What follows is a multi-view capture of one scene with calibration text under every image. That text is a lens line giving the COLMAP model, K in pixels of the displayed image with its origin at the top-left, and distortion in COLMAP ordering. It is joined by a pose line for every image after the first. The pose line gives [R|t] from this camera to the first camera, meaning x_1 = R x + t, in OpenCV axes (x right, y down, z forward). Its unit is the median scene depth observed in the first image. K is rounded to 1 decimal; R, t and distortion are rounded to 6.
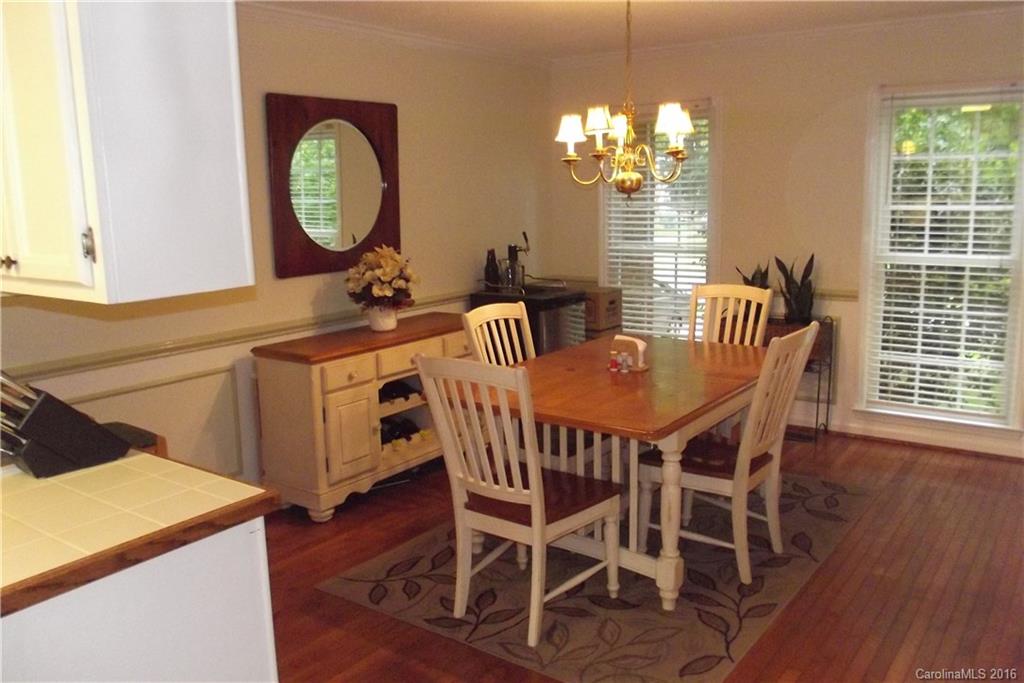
lens RADIAL K [[847.0, 0, 512.0], [0, 847.0, 341.5], [0, 0, 1]] dist [-0.087532, 0.067884]
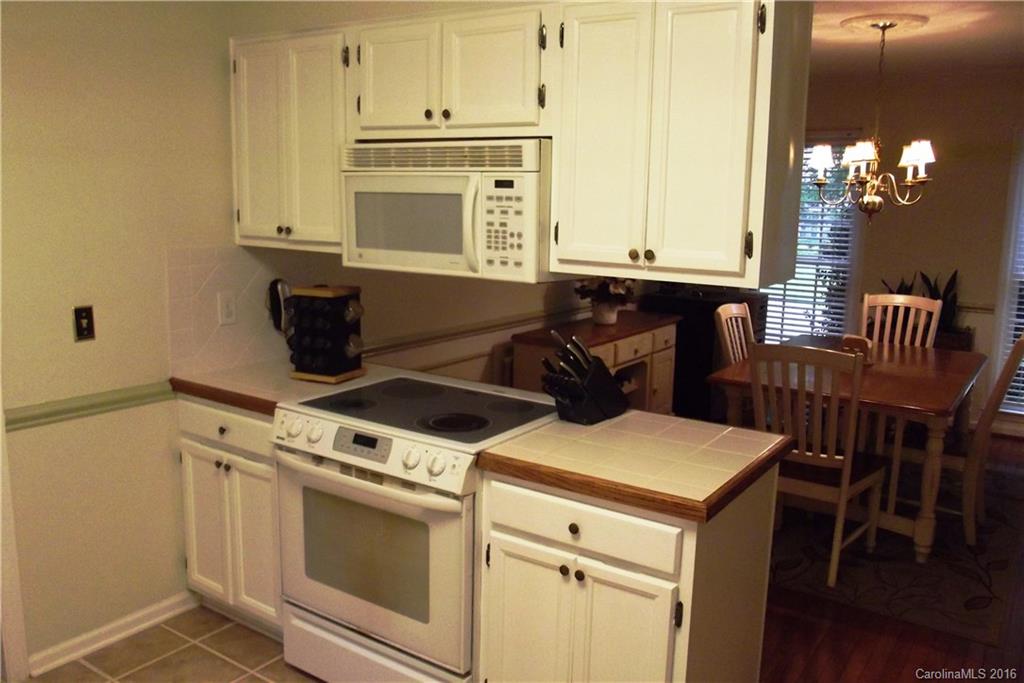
lens RADIAL K [[847.0, 0, 512.0], [0, 847.0, 341.5], [0, 0, 1]] dist [-0.087532, 0.067884]
pose [[0.998955, 0.034070, 0.030473, -0.347168], [-0.033889, 0.999405, -0.006465, 0.024386], [-0.030675, 0.005426, 0.999515, -0.132569]]
